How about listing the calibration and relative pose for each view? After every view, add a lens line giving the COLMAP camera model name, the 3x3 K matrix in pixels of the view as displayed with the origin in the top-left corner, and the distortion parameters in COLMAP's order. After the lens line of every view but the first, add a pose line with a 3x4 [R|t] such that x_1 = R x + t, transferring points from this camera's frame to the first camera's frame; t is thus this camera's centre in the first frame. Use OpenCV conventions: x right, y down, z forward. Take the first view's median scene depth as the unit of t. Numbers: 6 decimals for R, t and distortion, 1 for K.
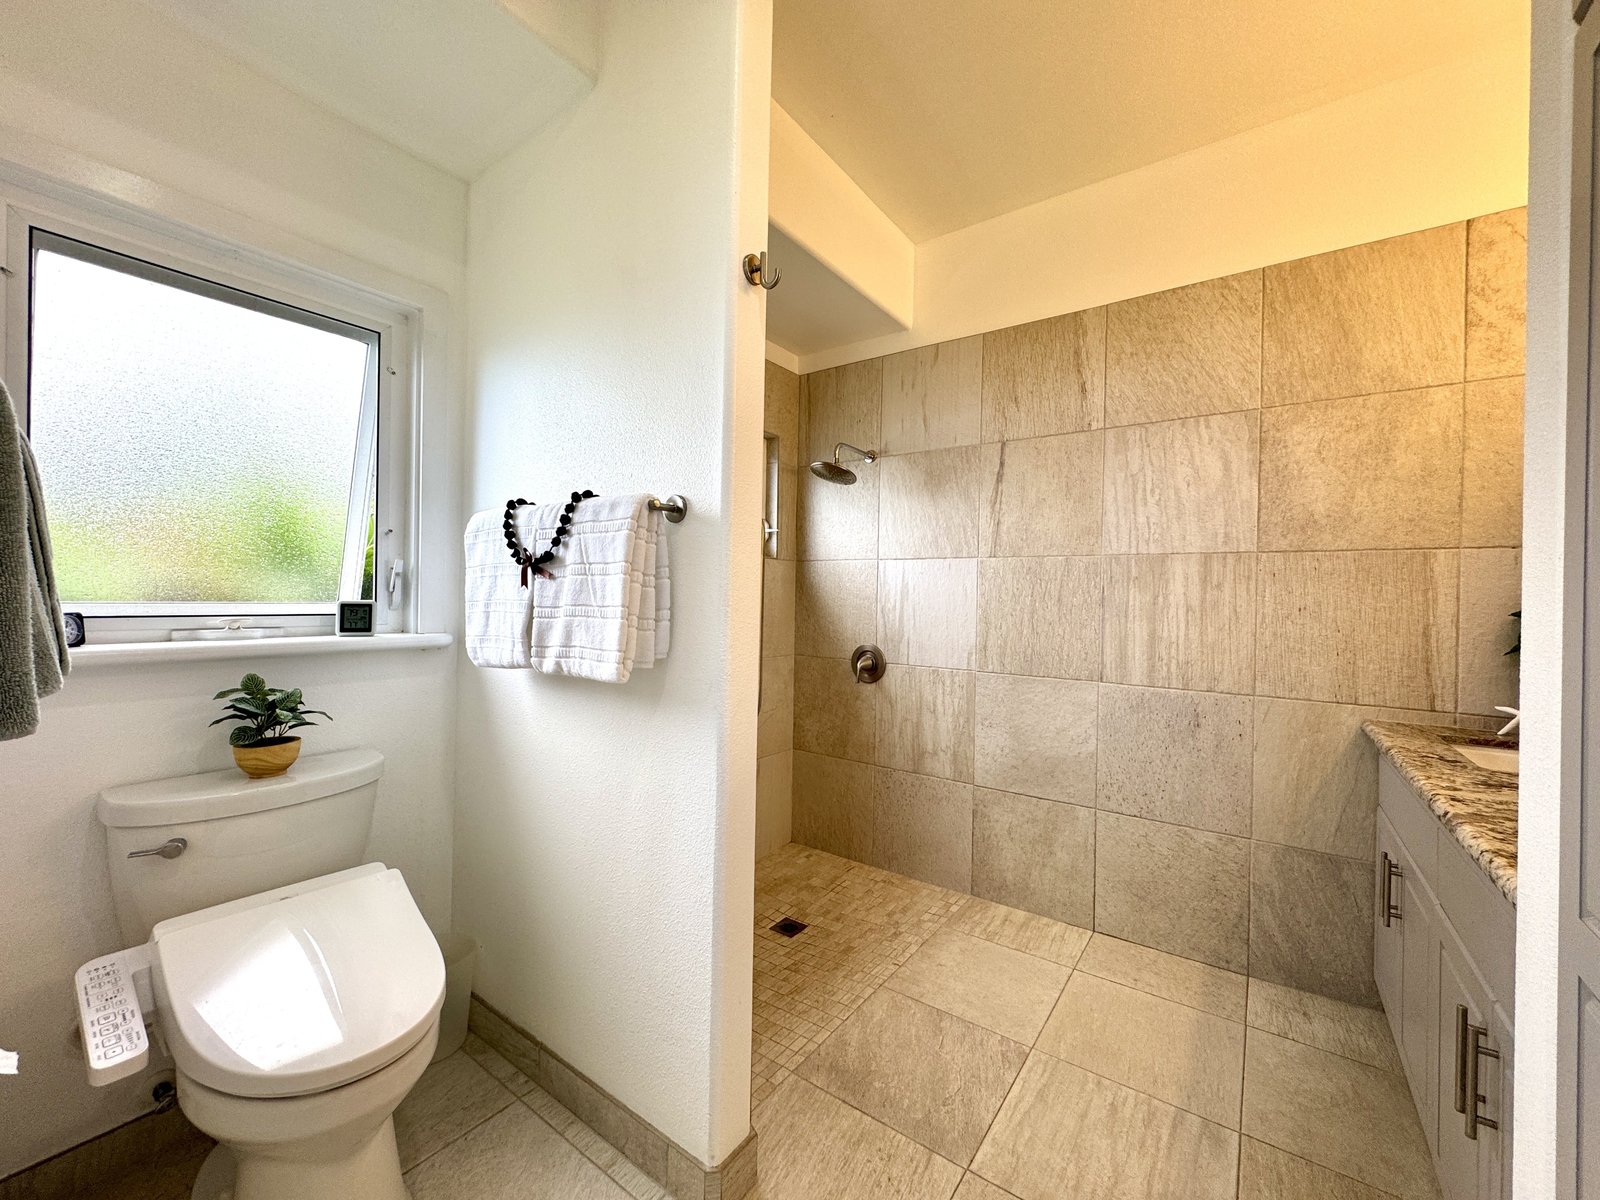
lens RADIAL K [[642.7, 0, 798.8], [0, 642.7, 602.3], [0, 0, 1]] dist [-0.000423, 0.000267]
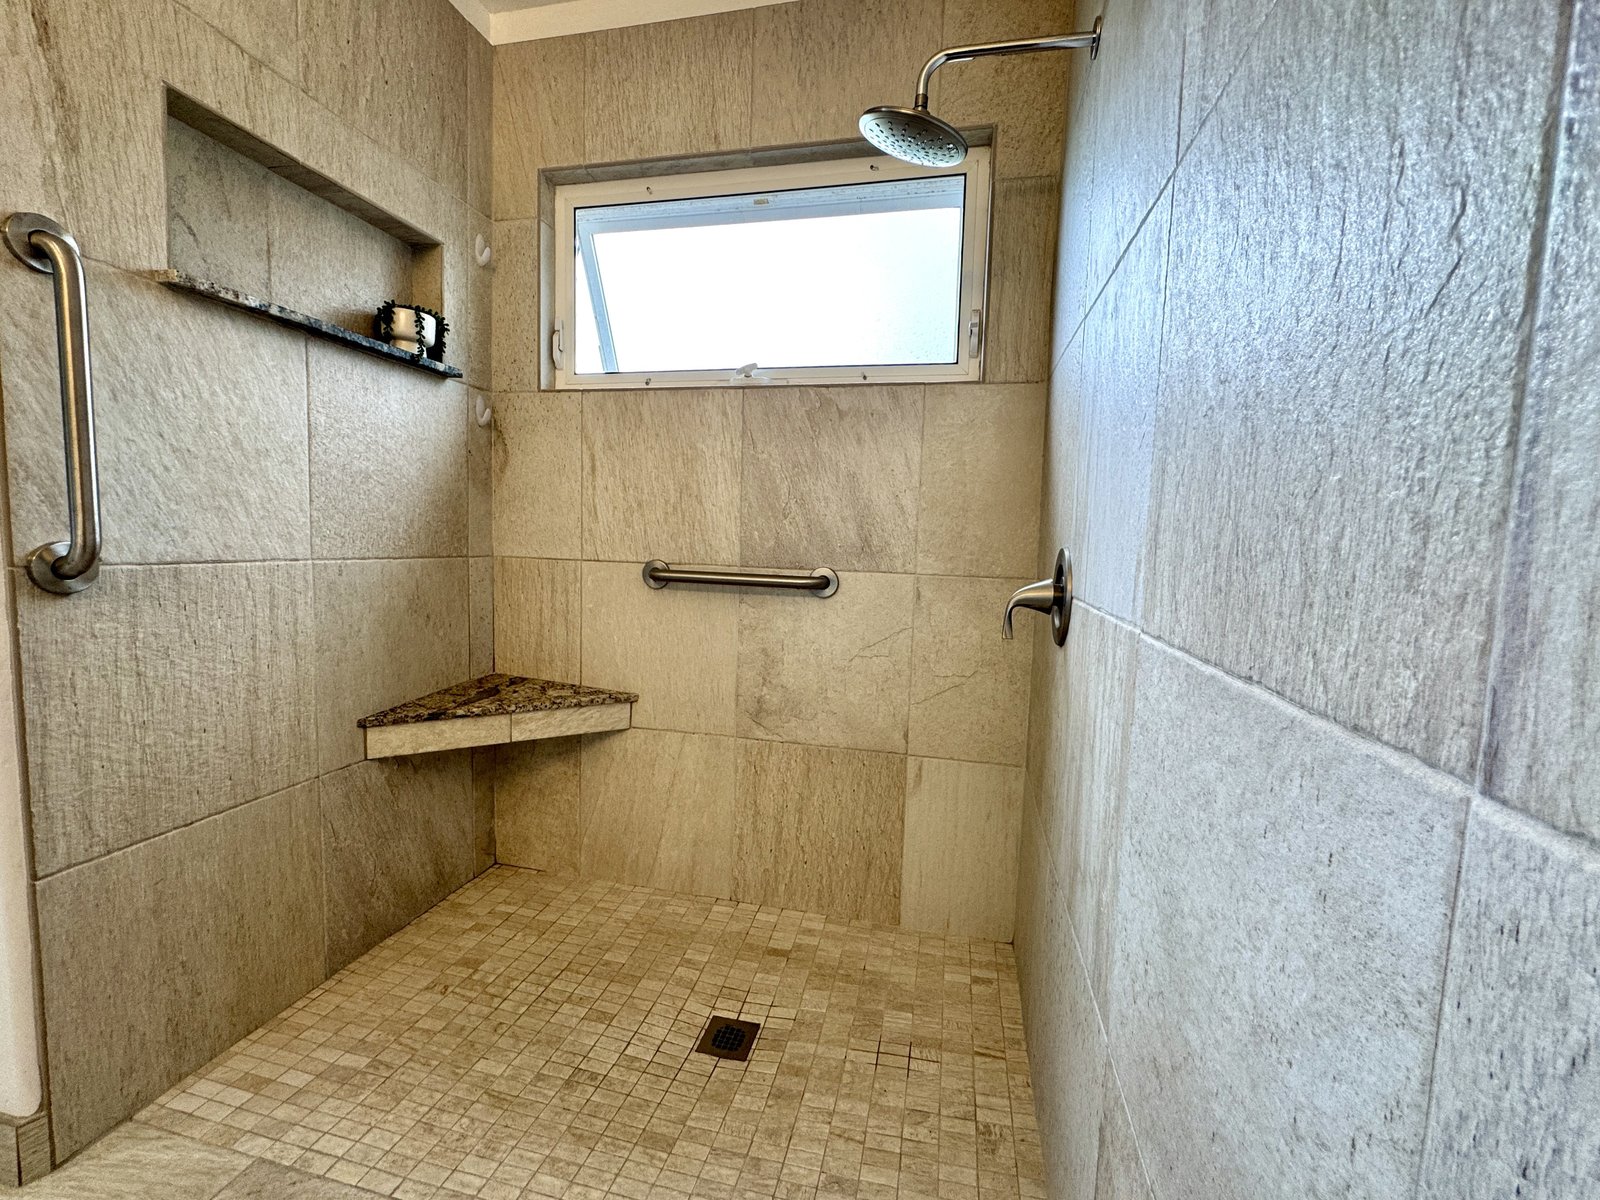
lens RADIAL K [[642.7, 0, 803.0], [0, 642.7, 594.3], [0, 0, 1]] dist [-0.000423, 0.000267]
pose [[0.393913, 0.075111, -0.916074, 0.475246], [-0.024091, 0.997157, 0.071400, 0.063934], [0.918832, -0.006056, 0.394602, 0.783834]]
